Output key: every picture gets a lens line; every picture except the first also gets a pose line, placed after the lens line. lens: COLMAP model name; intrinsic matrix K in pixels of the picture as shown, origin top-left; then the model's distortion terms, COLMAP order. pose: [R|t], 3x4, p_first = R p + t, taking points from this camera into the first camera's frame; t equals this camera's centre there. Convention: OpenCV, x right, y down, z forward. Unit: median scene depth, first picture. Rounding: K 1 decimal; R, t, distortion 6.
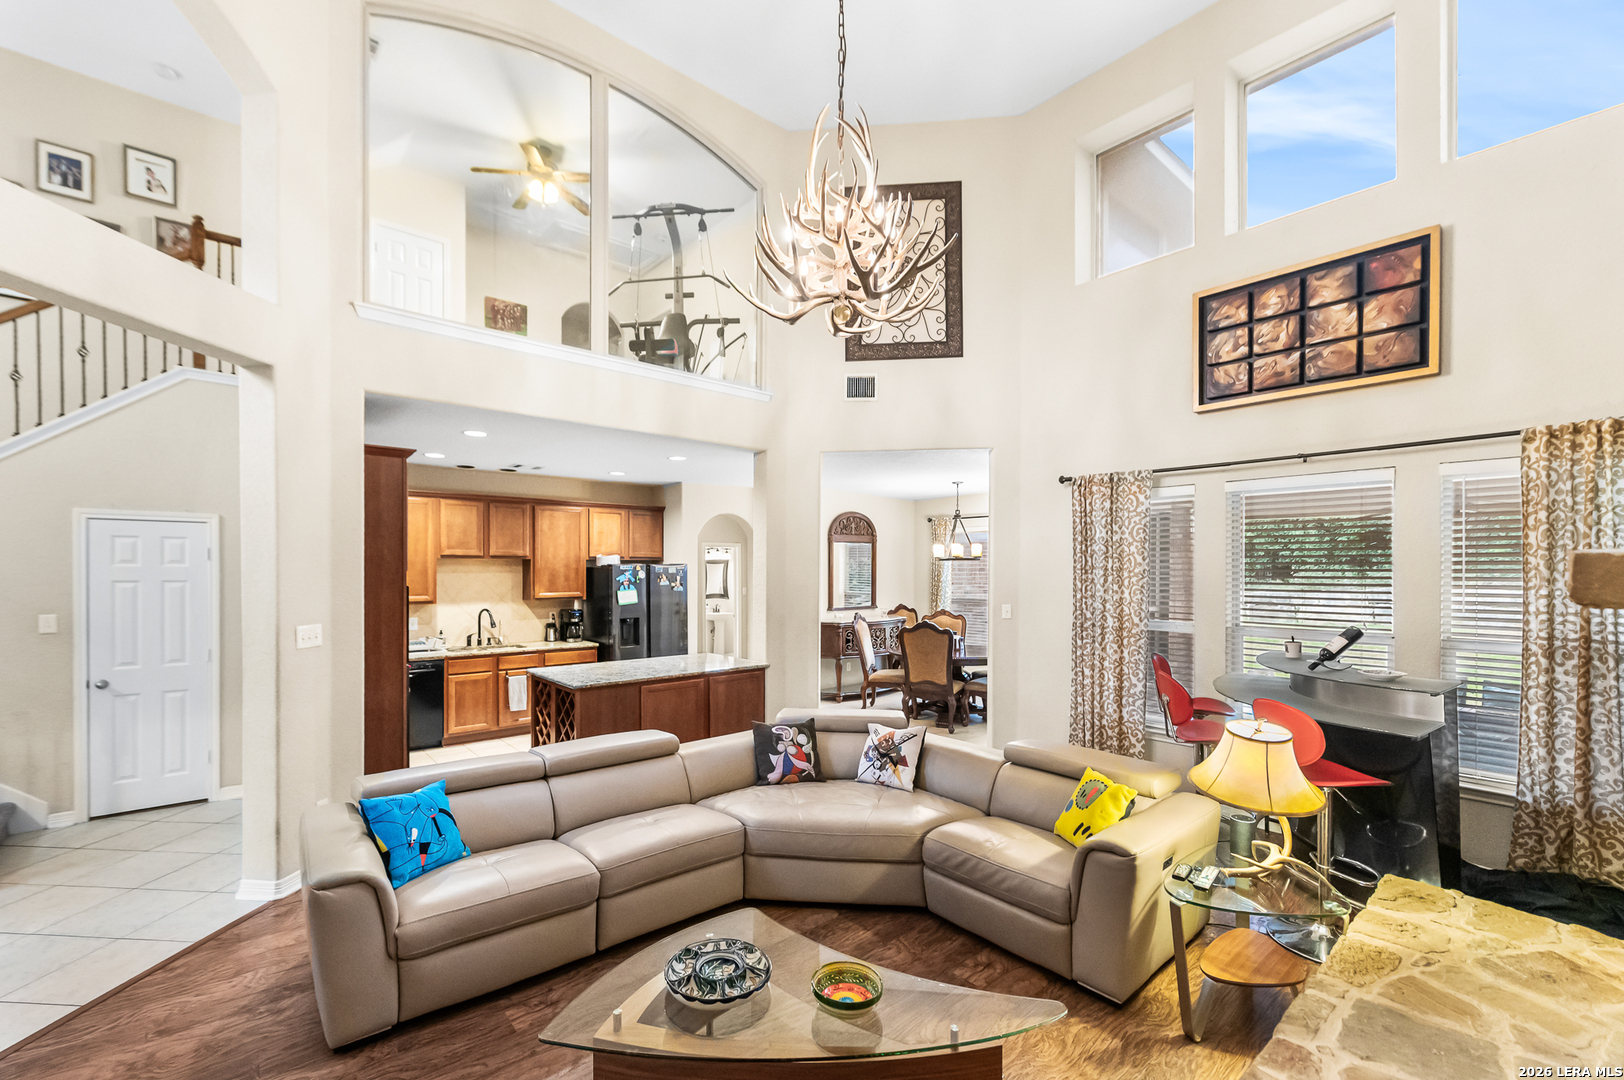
lens RADIAL K [[659.9, 0, 782.1], [0, 659.9, 567.5], [0, 0, 1]] dist [0.004273, -0.000120]
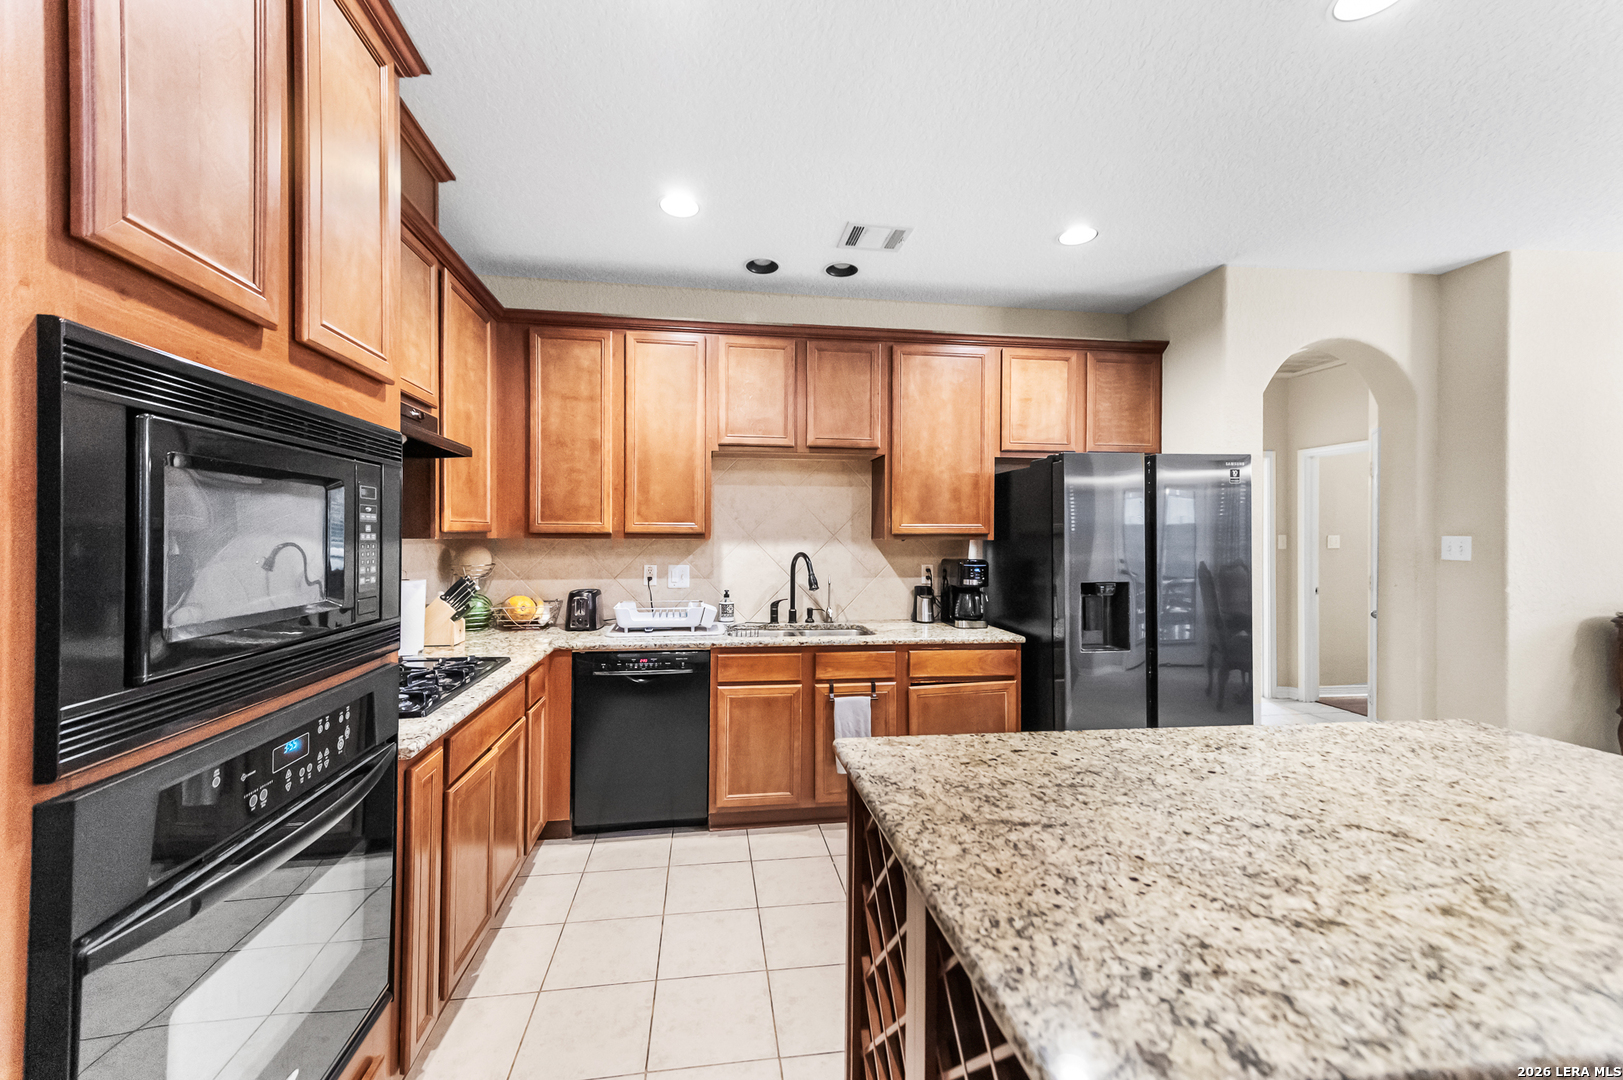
lens RADIAL K [[659.5, 0, 804.1], [0, 659.5, 539.0], [0, 0, 1]] dist [0.004273, -0.000120]
pose [[0.863987, 0.008024, -0.503450, -0.181240], [-0.004309, 0.999954, 0.008541, 0.045638], [0.503495, -0.005210, 0.863982, 0.534427]]
